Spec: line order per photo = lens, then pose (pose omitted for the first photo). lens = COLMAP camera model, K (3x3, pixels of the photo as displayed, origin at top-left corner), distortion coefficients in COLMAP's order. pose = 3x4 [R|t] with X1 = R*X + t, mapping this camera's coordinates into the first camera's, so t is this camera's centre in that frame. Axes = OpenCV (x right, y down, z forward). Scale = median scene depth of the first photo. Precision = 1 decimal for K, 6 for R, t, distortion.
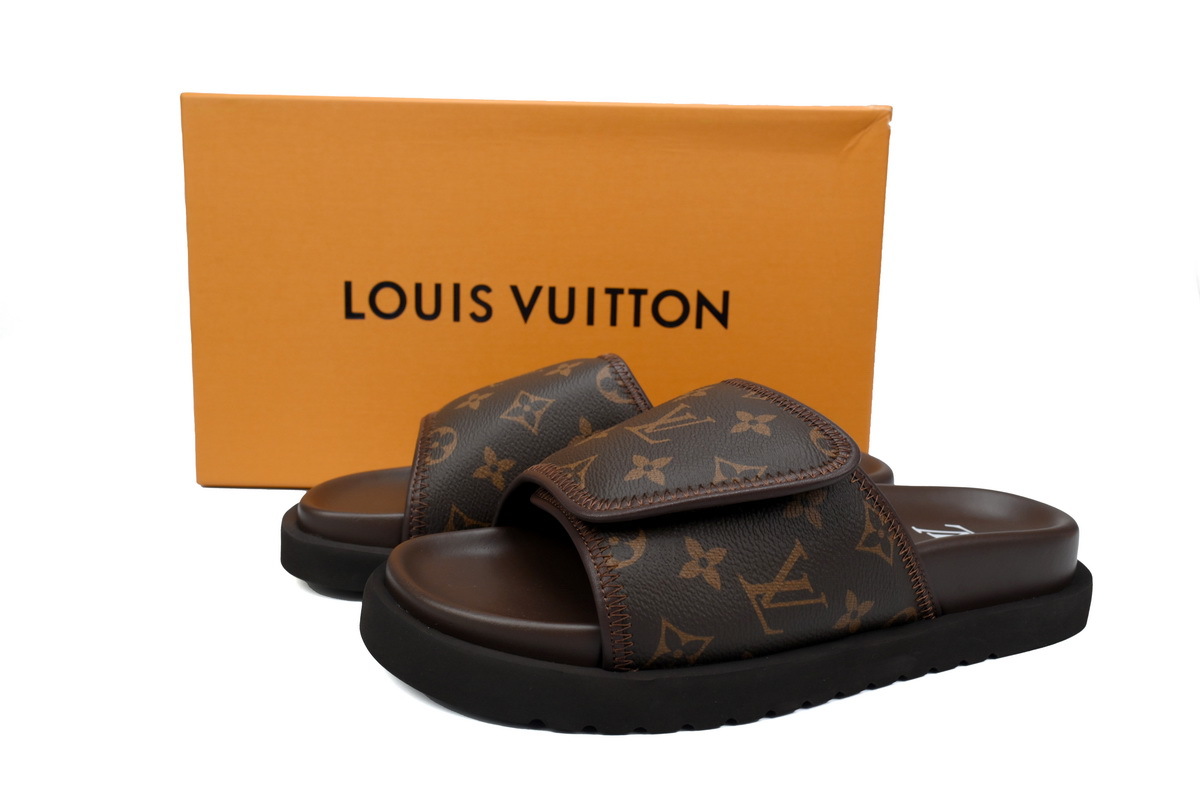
lens RADIAL K [[1039.4, 0, 595.6], [0, 1039.4, 402.3], [0, 0, 1]] dist [0.010582, -0.006055]
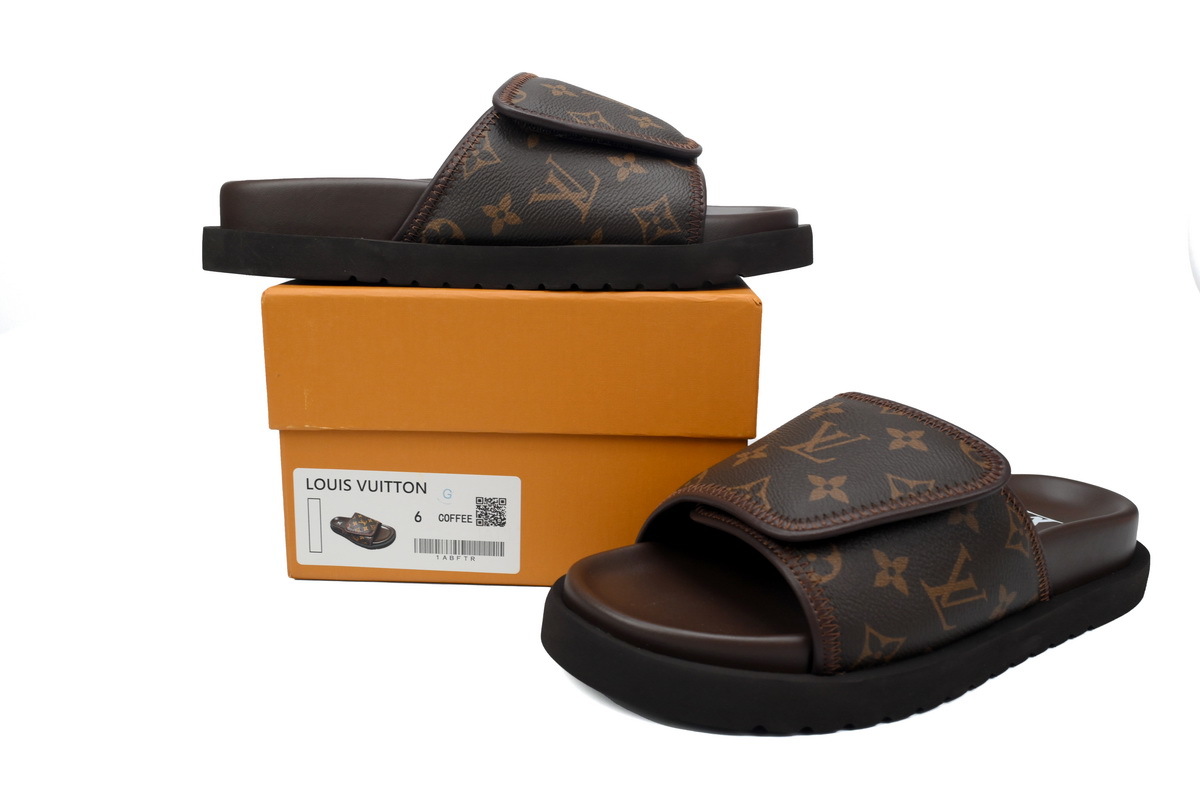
lens RADIAL K [[1039.4, 0, 602.0], [0, 1039.4, 398.1], [0, 0, 1]] dist [0.010582, -0.006055]
pose [[0.987946, -0.046587, 0.147625, -0.349741], [0.041492, 0.998438, 0.037405, -0.083334], [-0.149137, -0.030829, 0.988336, -0.046051]]
